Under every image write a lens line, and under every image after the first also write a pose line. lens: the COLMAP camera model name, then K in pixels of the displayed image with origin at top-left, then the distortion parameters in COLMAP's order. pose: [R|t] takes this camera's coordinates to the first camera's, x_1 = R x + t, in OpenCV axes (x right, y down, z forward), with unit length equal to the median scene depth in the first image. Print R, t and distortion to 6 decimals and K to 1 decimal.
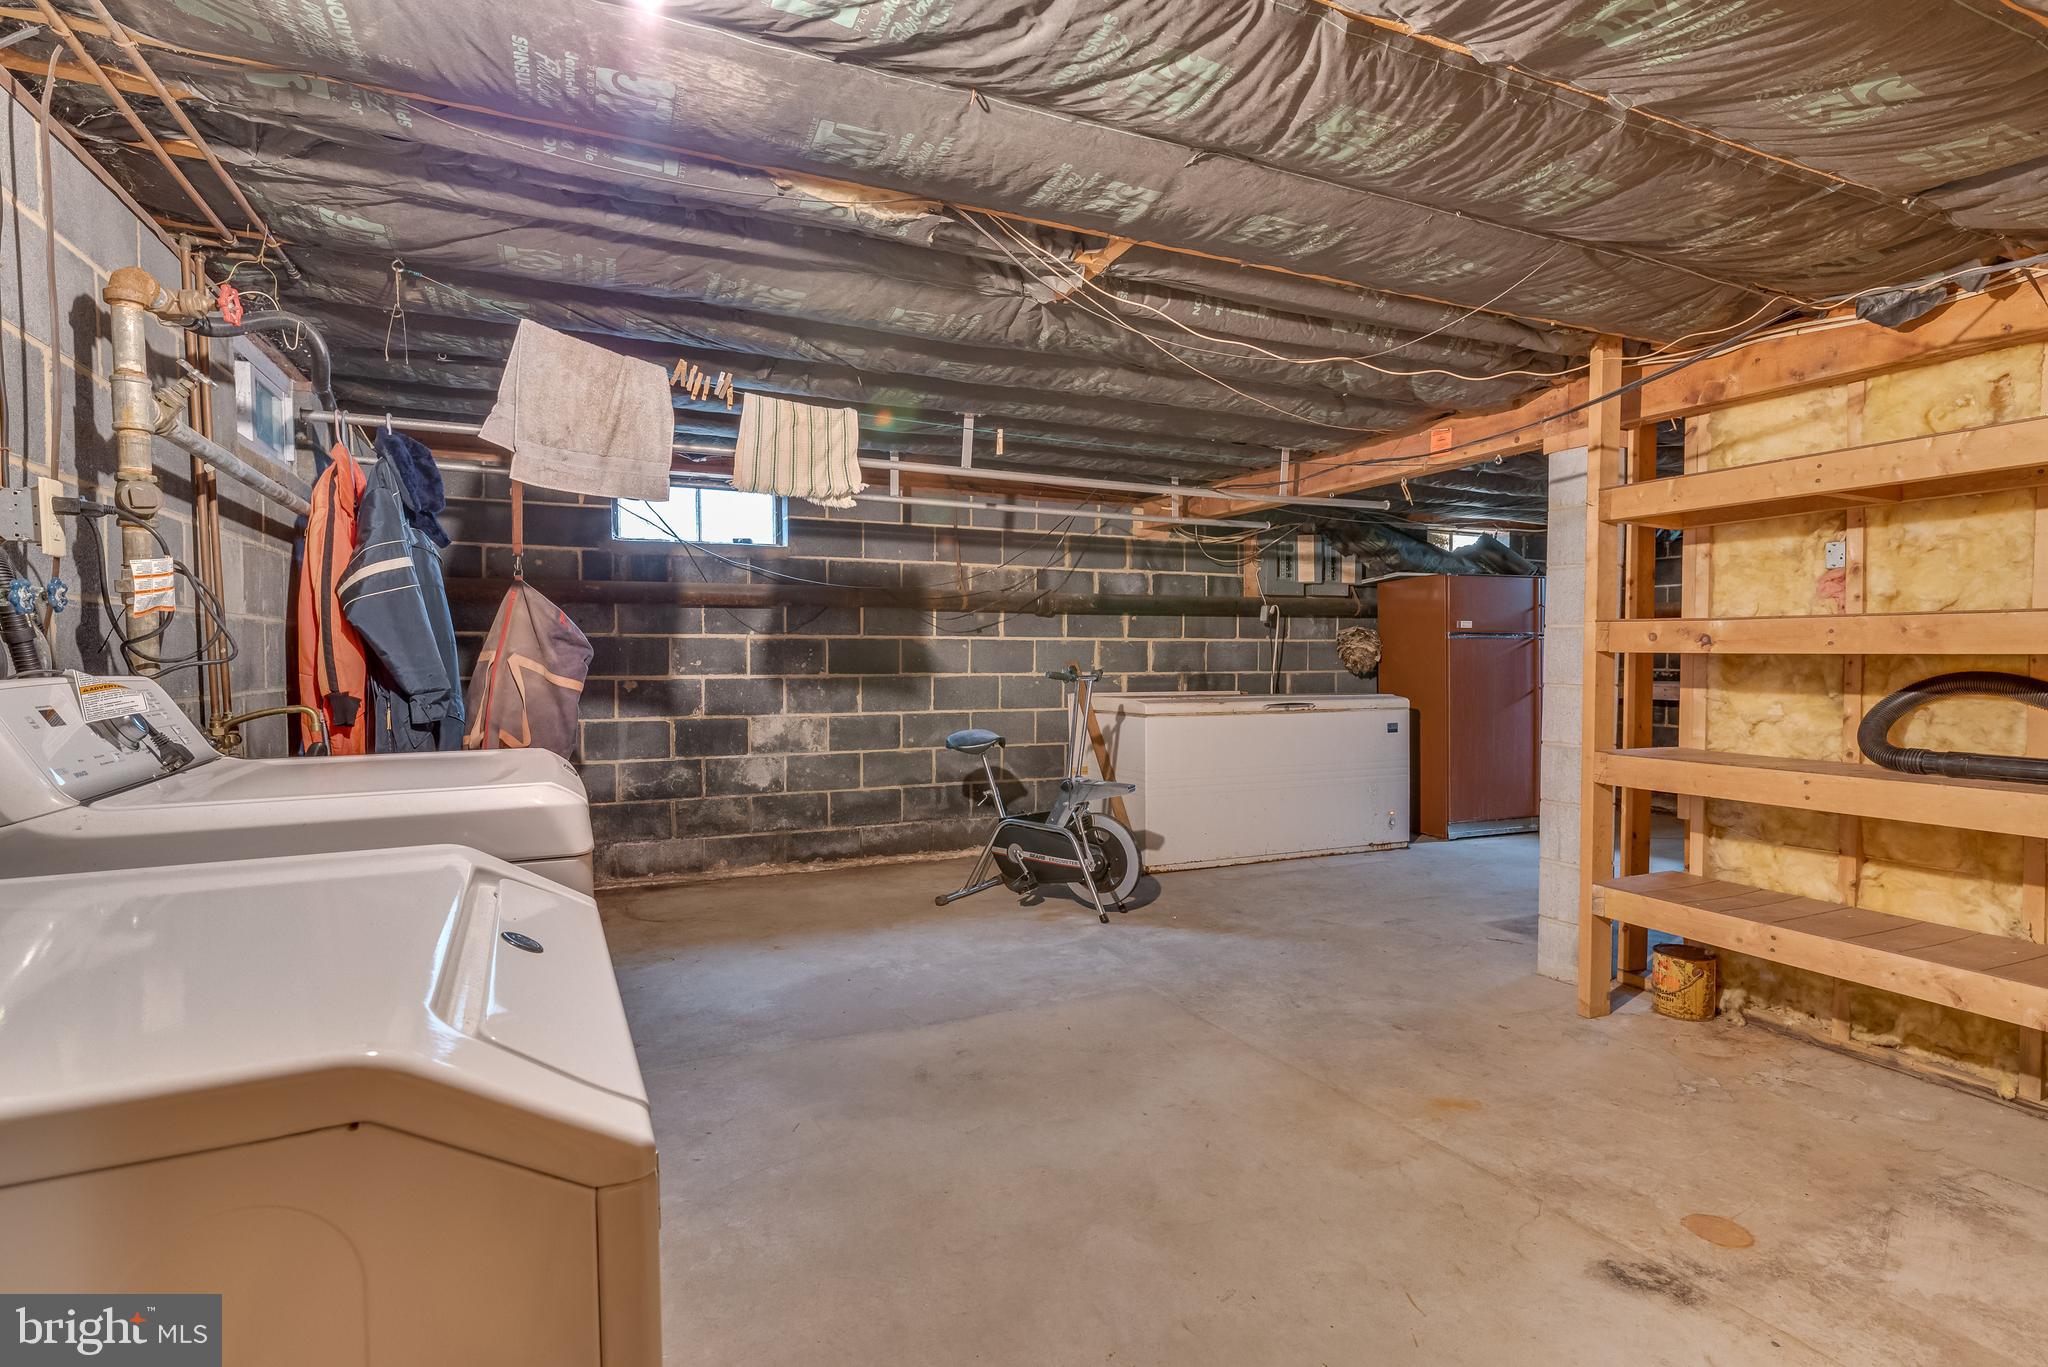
lens RADIAL K [[987.1, 0, 1026.1], [0, 987.1, 680.1], [0, 0, 1]] dist [-0.000692, 0.000067]
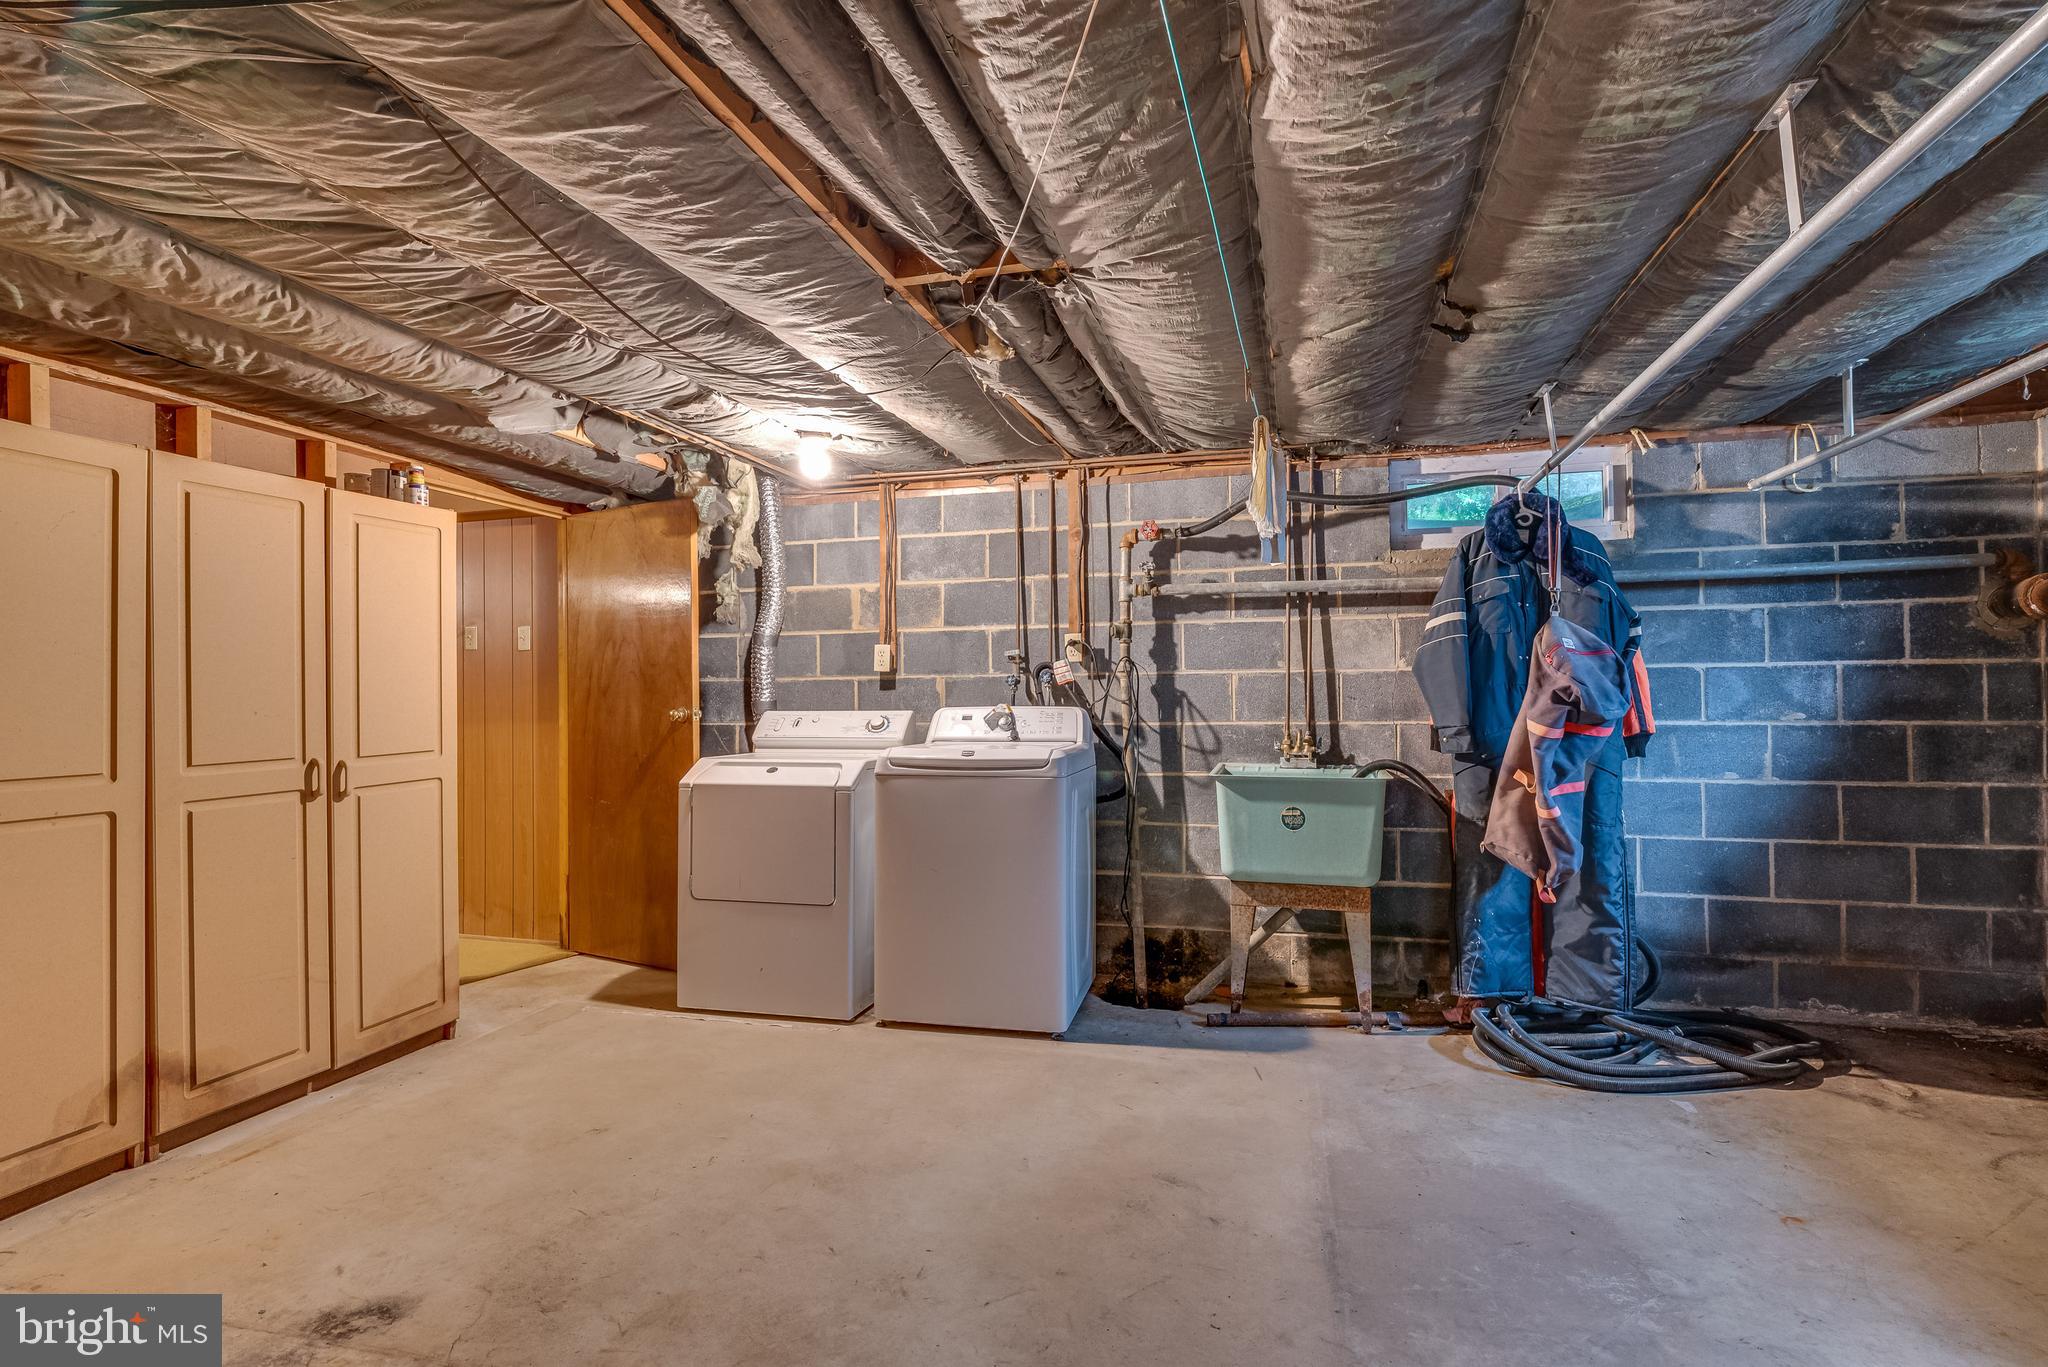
lens RADIAL K [[987.1, 0, 1026.1], [0, 987.1, 680.1], [0, 0, 1]] dist [-0.000692, 0.000067]
pose [[-0.644064, -0.007845, -0.764931, 0.678753], [-0.011456, 0.999934, -0.000609, -0.041452], [0.764886, 0.008371, -0.644111, 1.525697]]
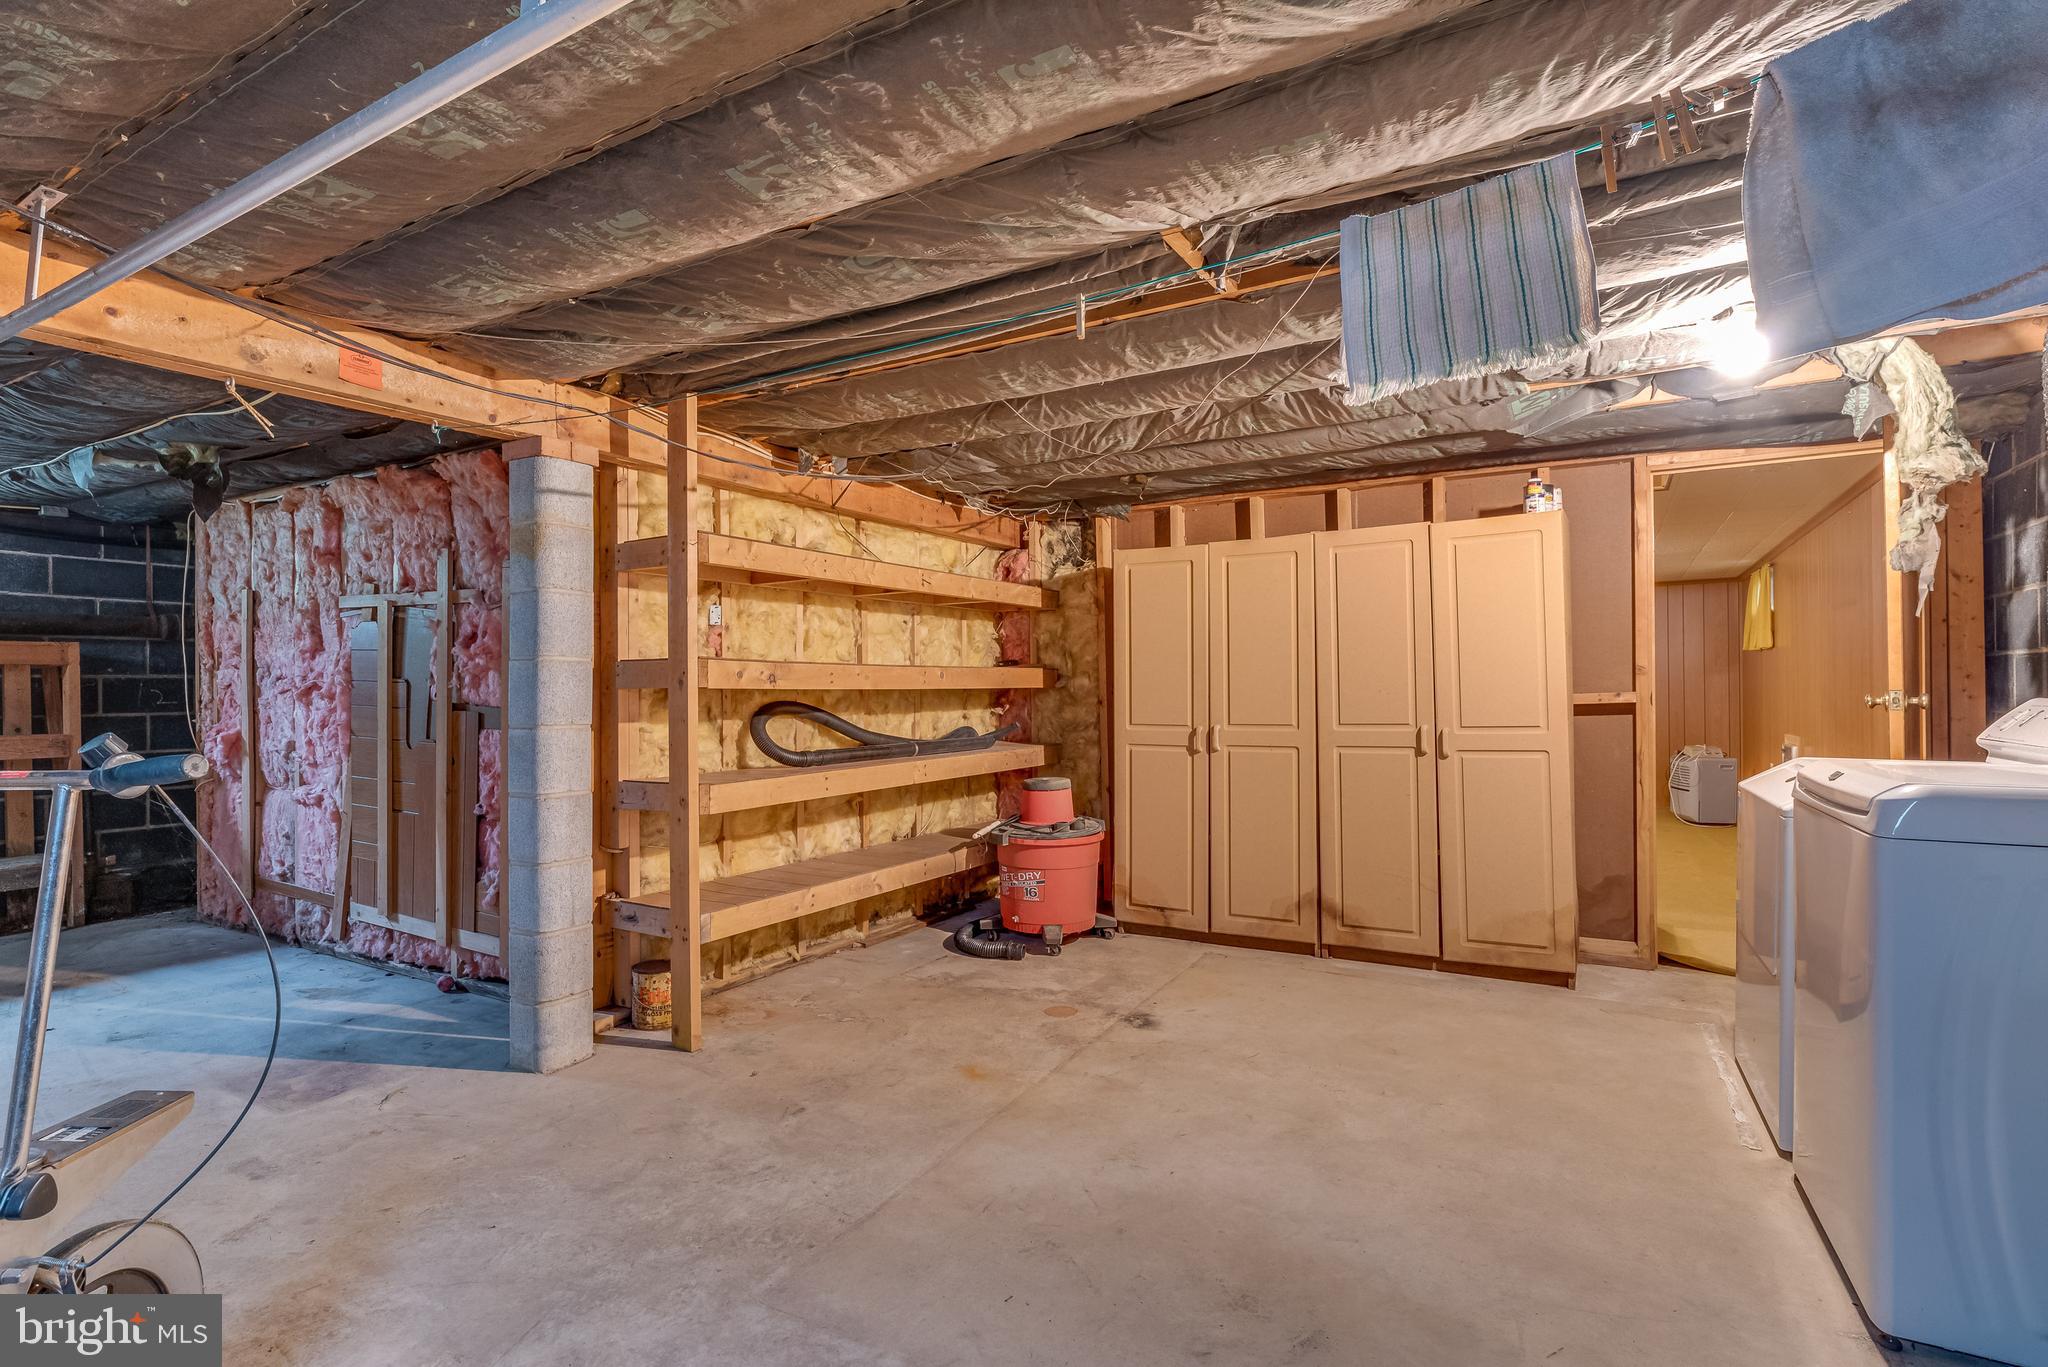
lens RADIAL K [[987.1, 0, 1026.1], [0, 987.1, 680.1], [0, 0, 1]] dist [-0.000692, 0.000067]
pose [[-0.578724, 0.010967, 0.815450, -0.548846], [0.027008, 0.999619, 0.005724, -0.039206], [-0.815076, 0.025337, -0.578799, 1.575320]]
